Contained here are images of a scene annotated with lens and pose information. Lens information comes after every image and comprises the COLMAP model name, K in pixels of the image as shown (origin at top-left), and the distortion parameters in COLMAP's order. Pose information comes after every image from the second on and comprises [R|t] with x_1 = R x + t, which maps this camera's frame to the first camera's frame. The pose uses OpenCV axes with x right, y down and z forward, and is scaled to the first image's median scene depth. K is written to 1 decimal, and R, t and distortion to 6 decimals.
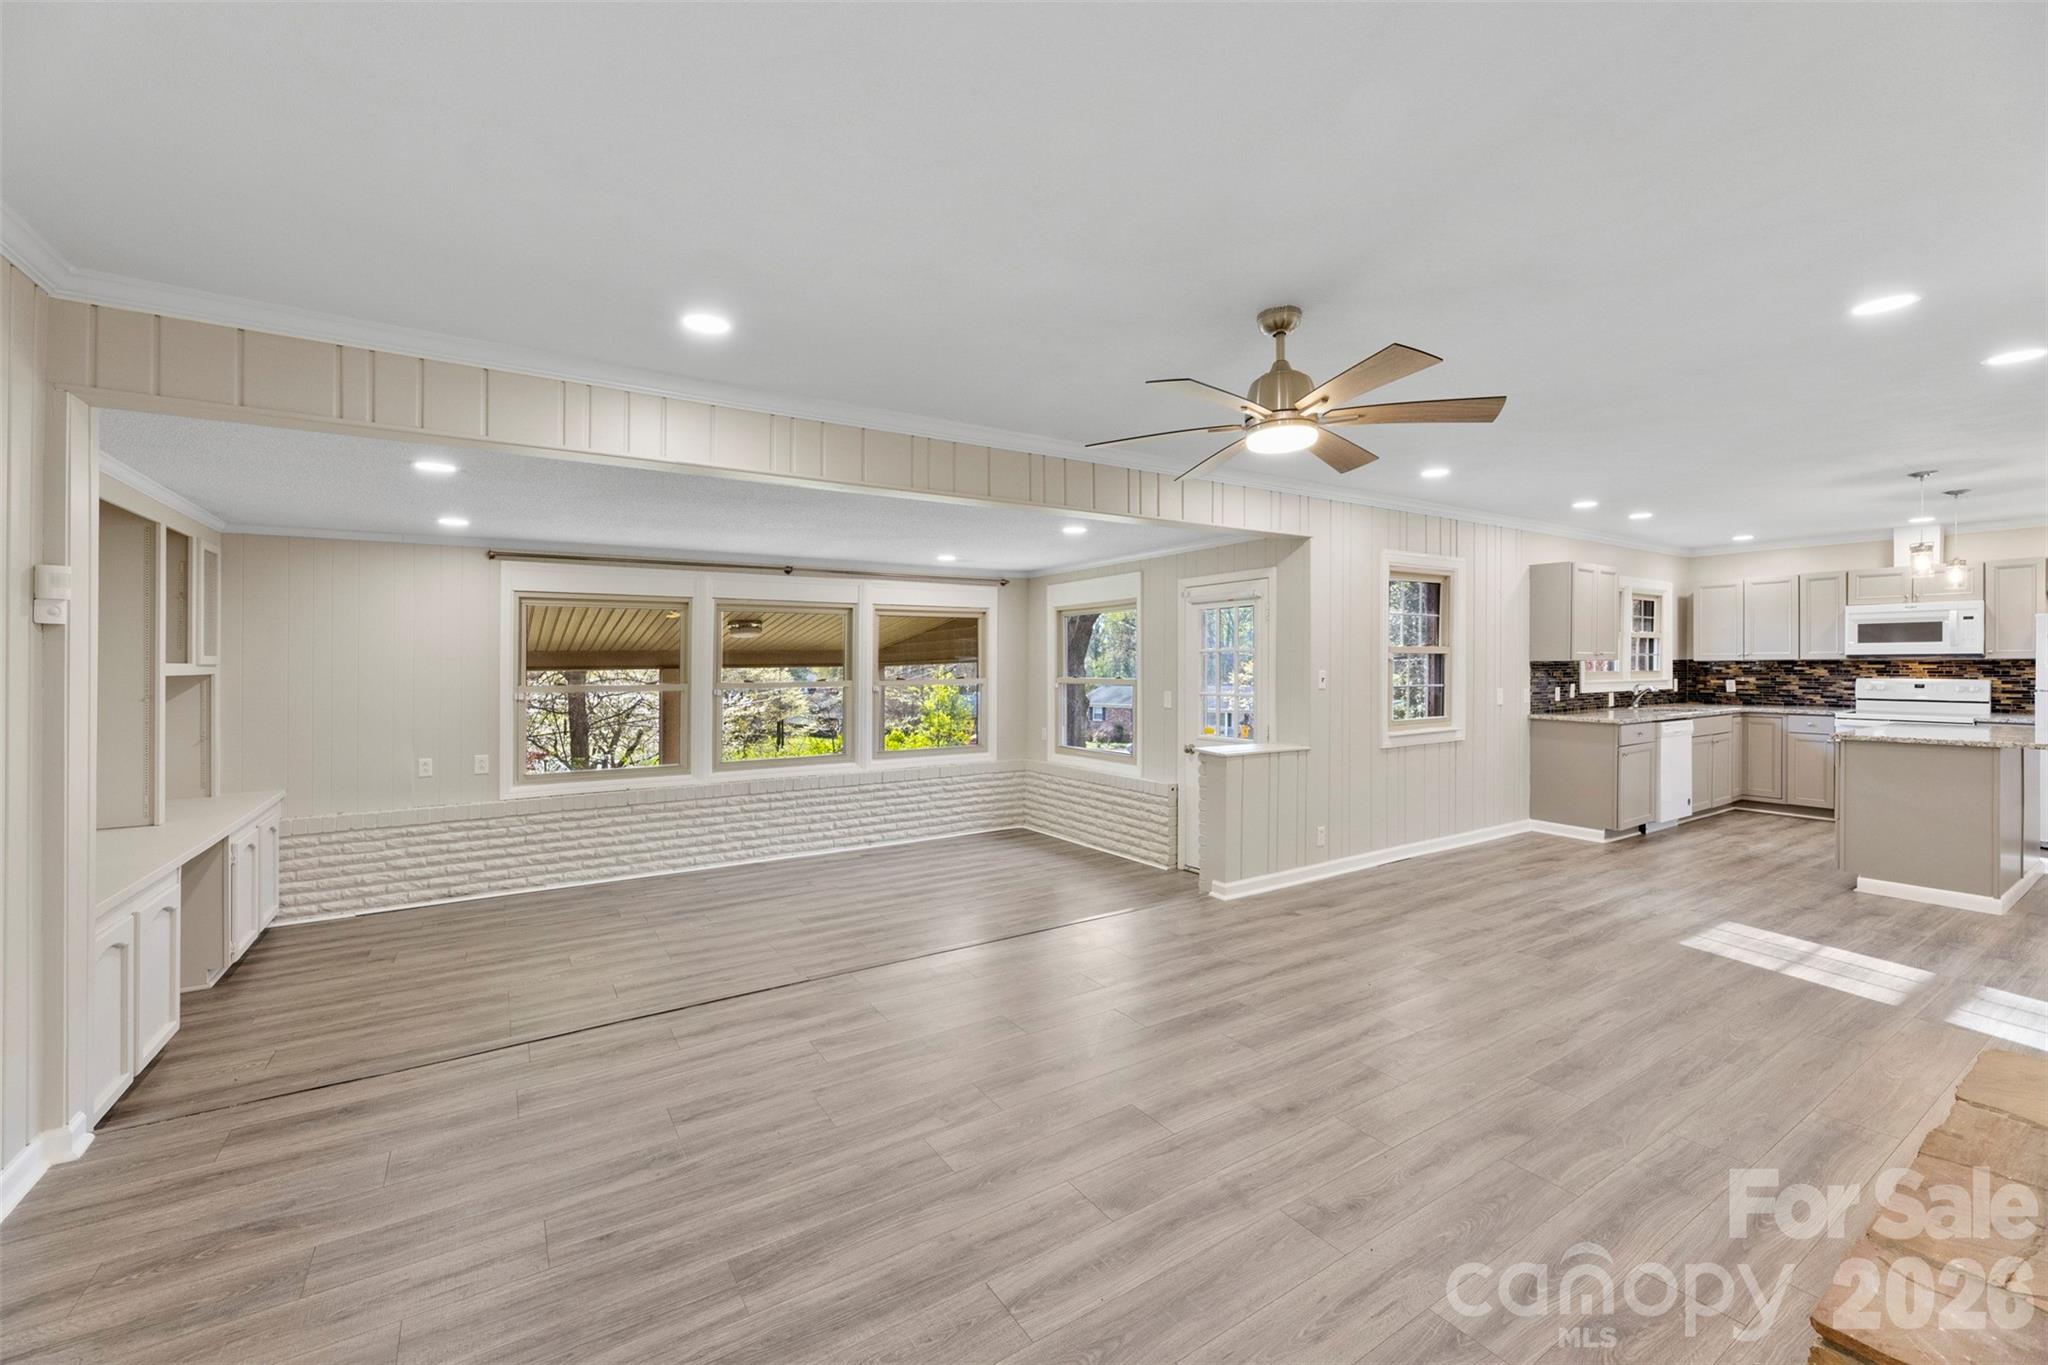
lens RADIAL K [[824.2, 0, 1010.5], [0, 824.2, 675.5], [0, 0, 1]] dist [-0.001035, 0.000547]
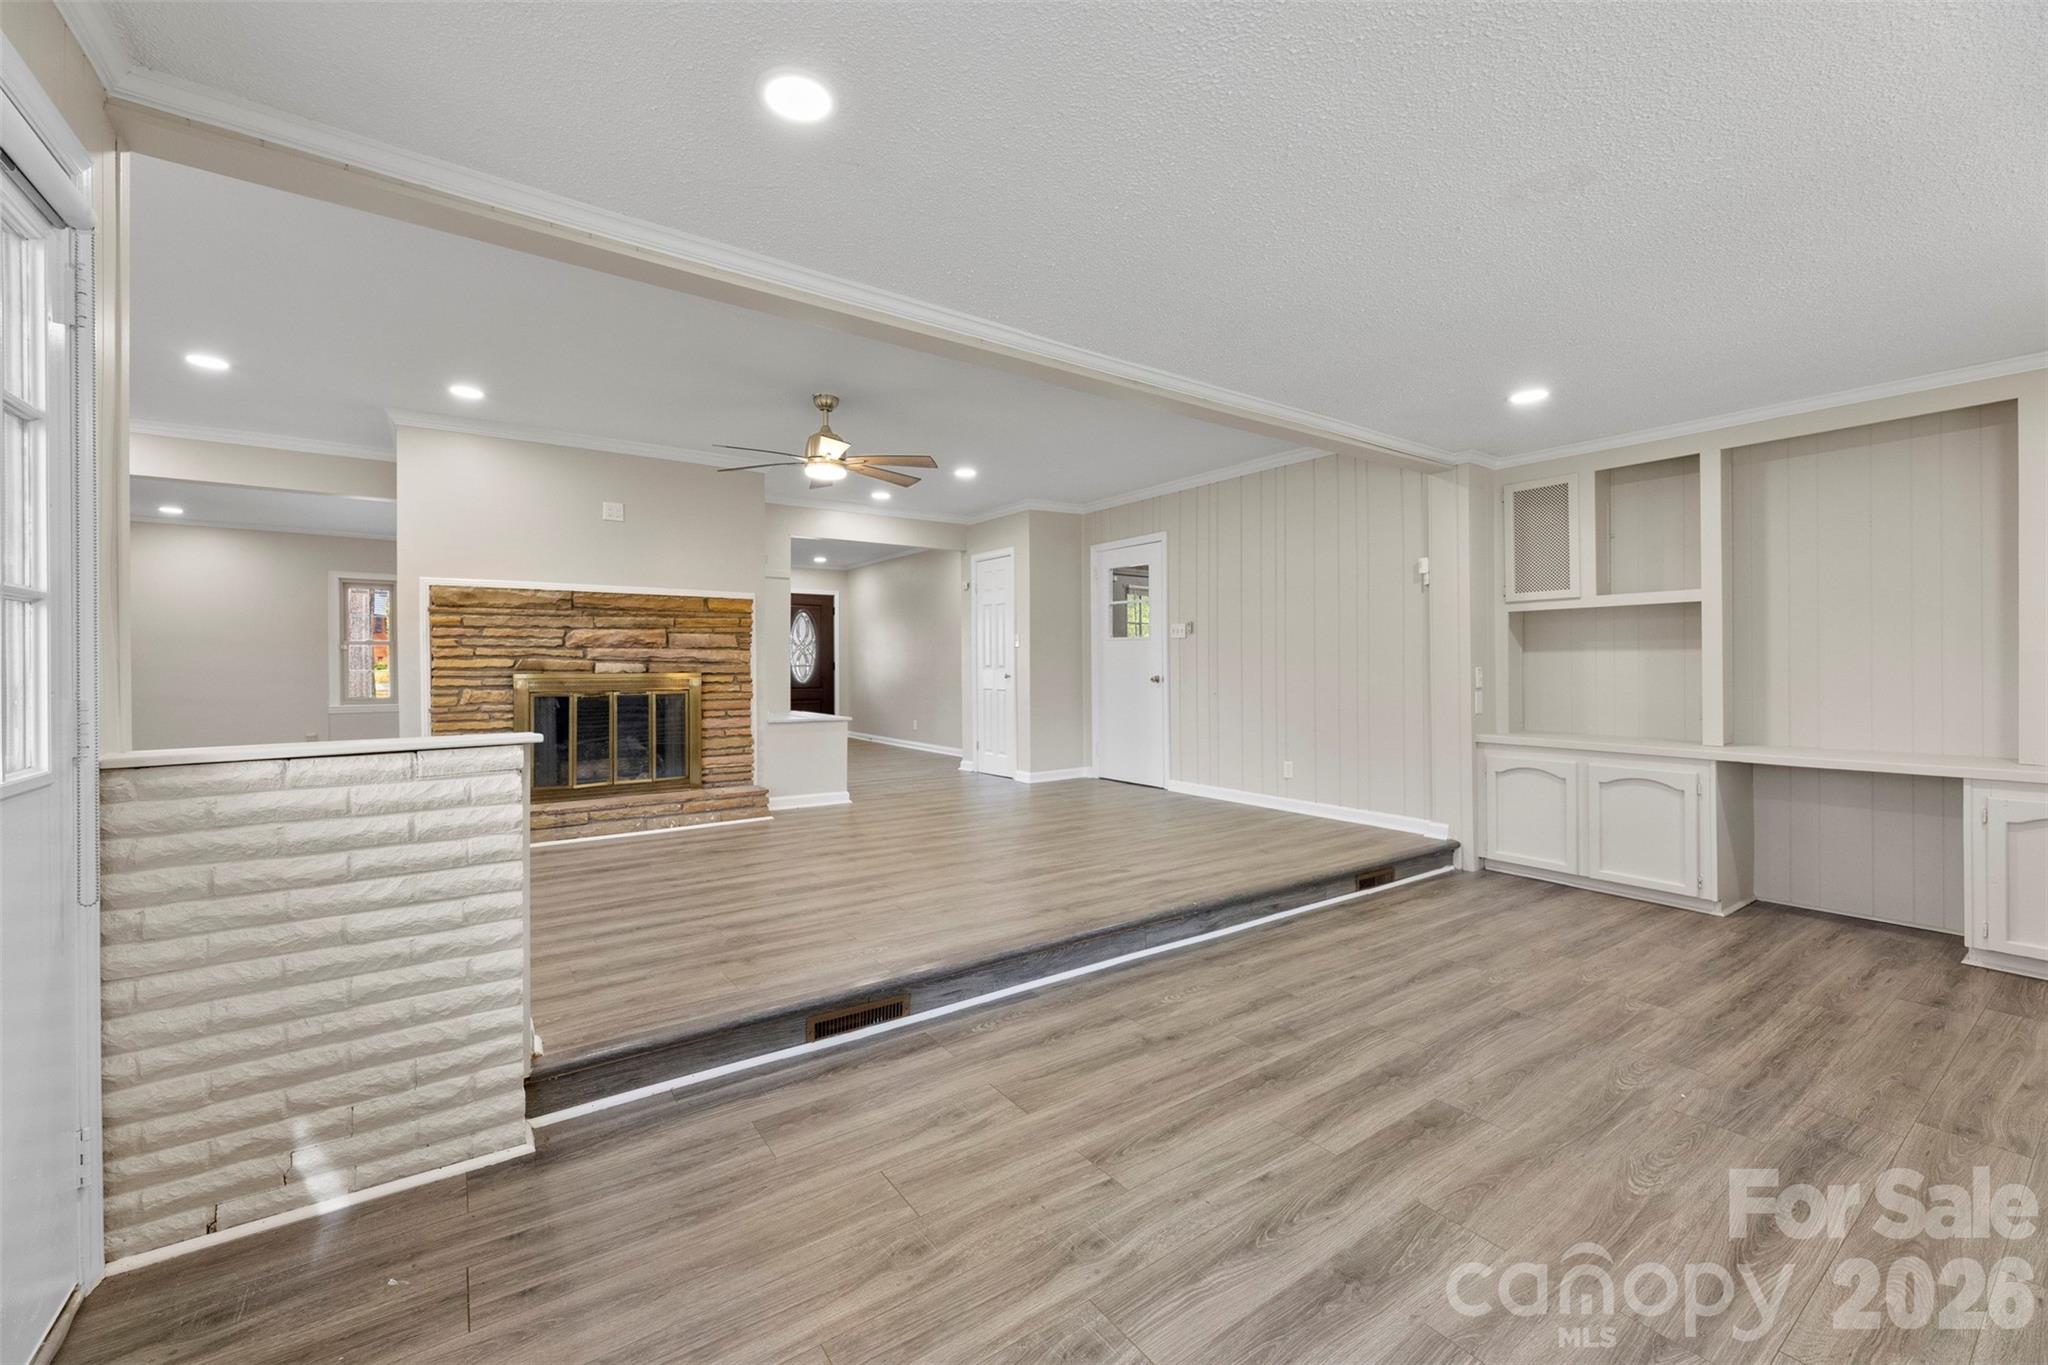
lens RADIAL K [[824.2, 0, 1023.9], [0, 824.2, 667.6], [0, 0, 1]] dist [-0.001035, 0.000547]
pose [[-0.998757, 0.008762, -0.049061, 0.001119], [0.008007, 0.999847, 0.015574, 0.040480], [0.049190, 0.015162, -0.998674, 1.115606]]
